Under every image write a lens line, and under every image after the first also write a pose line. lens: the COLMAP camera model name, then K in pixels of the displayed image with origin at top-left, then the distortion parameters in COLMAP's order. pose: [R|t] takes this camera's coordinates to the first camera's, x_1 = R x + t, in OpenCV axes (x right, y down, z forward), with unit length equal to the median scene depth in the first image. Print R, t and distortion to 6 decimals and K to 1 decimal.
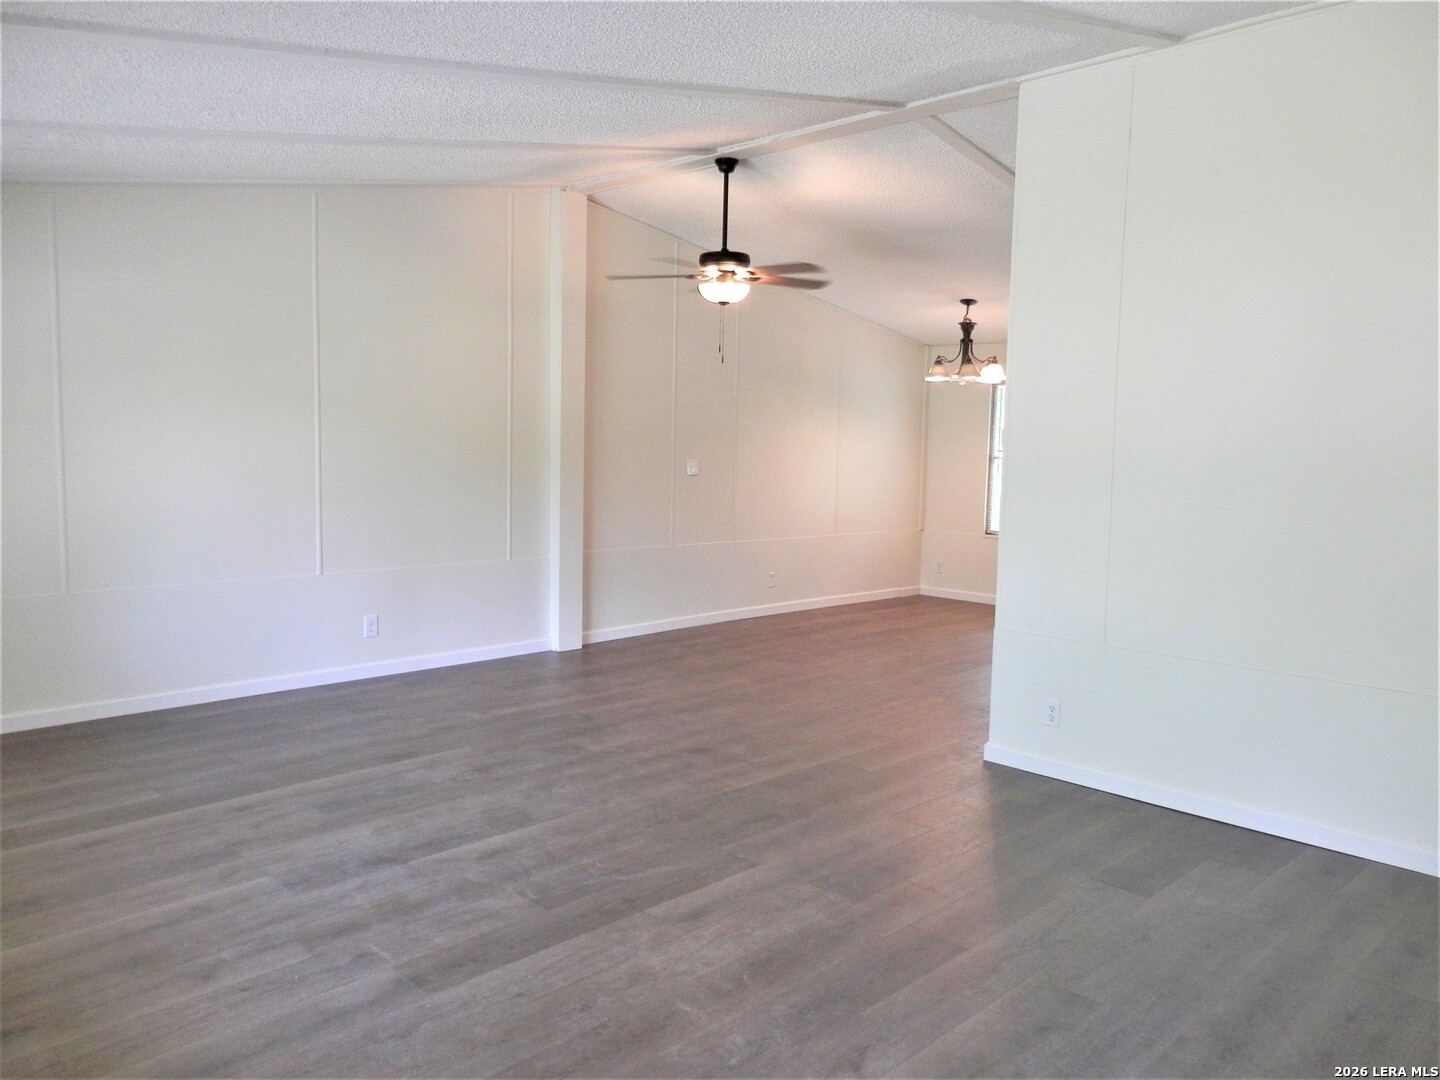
lens RADIAL K [[1067.5, 0, 722.2], [0, 1067.5, 521.8], [0, 0, 1]] dist [-0.000546, 0.001166]
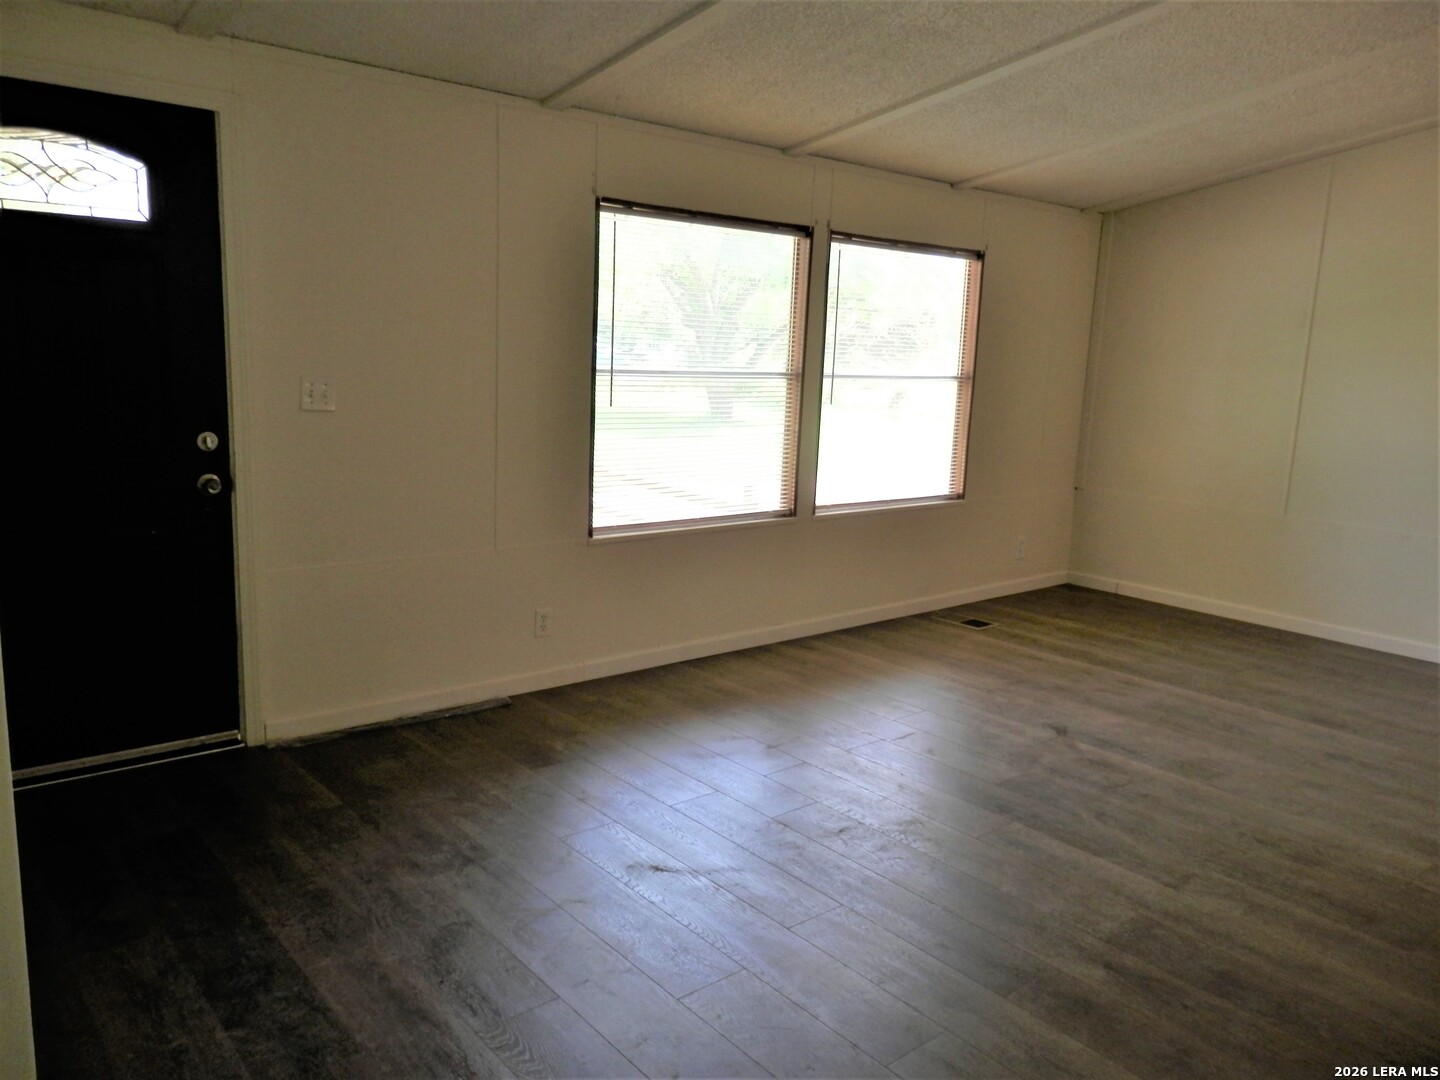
lens RADIAL K [[1061.7, 0, 727.0], [0, 1061.7, 543.4], [0, 0, 1]] dist [-0.003966, 0.007061]
pose [[-0.083074, 0.154904, -0.984430, 0.738255], [-0.121455, 0.978907, 0.164284, -0.026136], [0.989114, 0.133212, -0.062508, 0.609471]]
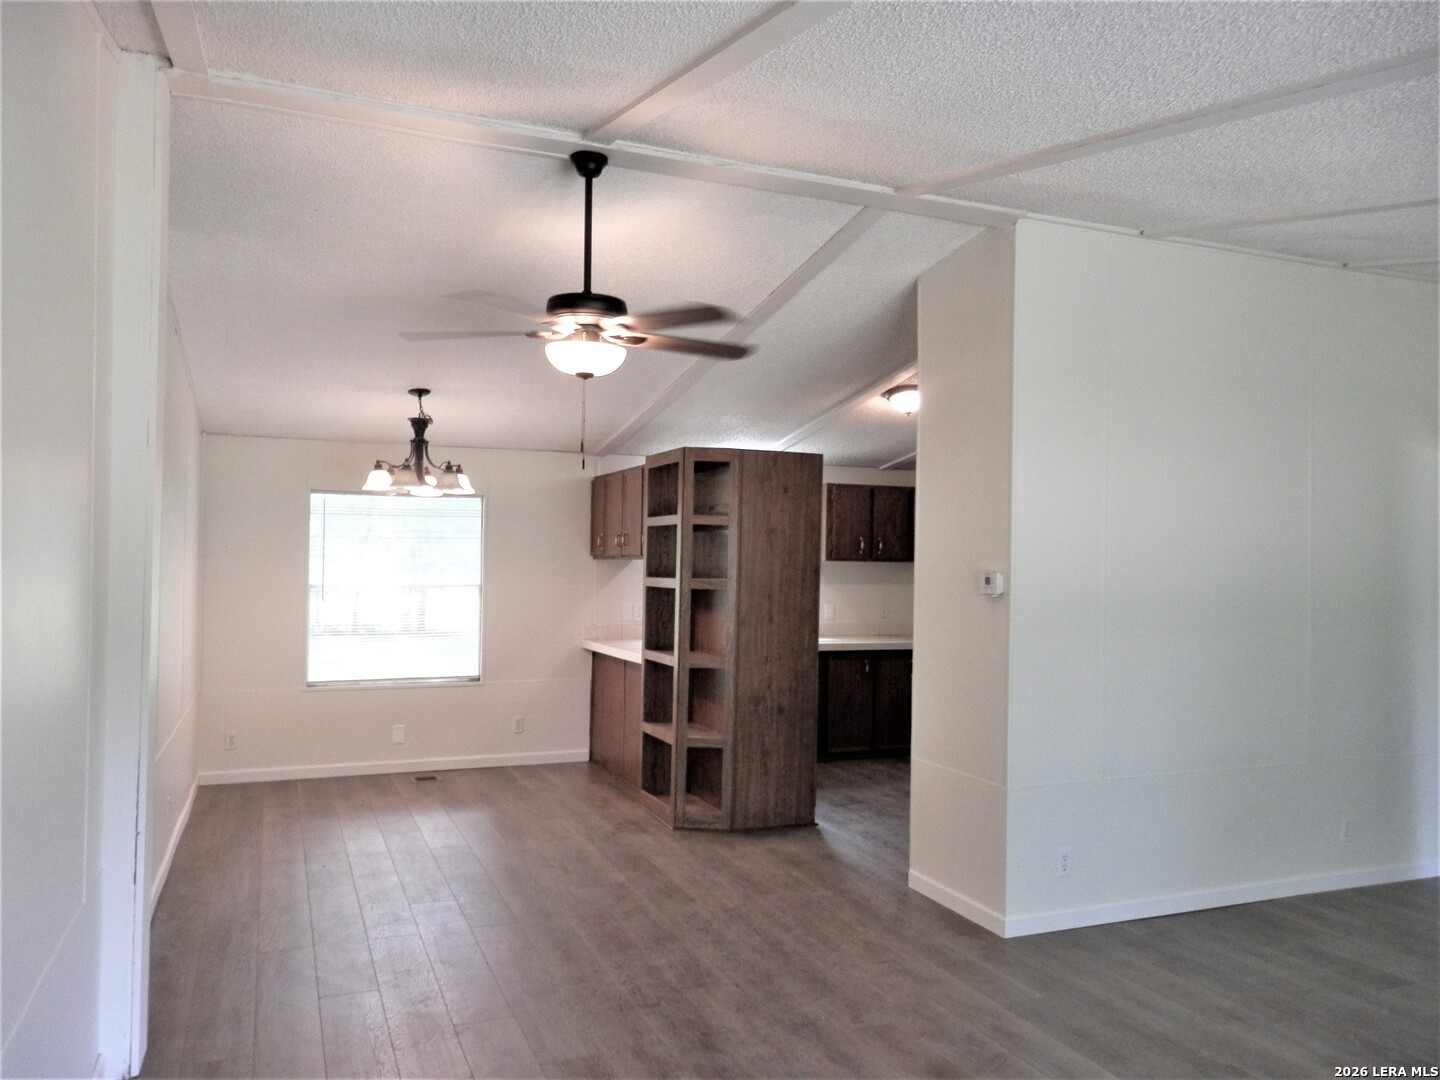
lens RADIAL K [[1061.7, 0, 727.0], [0, 1061.7, 543.4], [0, 0, 1]] dist [-0.003966, 0.007061]
pose [[0.386687, -0.002773, 0.922207, -0.829615], [0.065571, 0.997547, -0.024495, -0.128501], [-0.919877, 0.069941, 0.385921, 1.040604]]
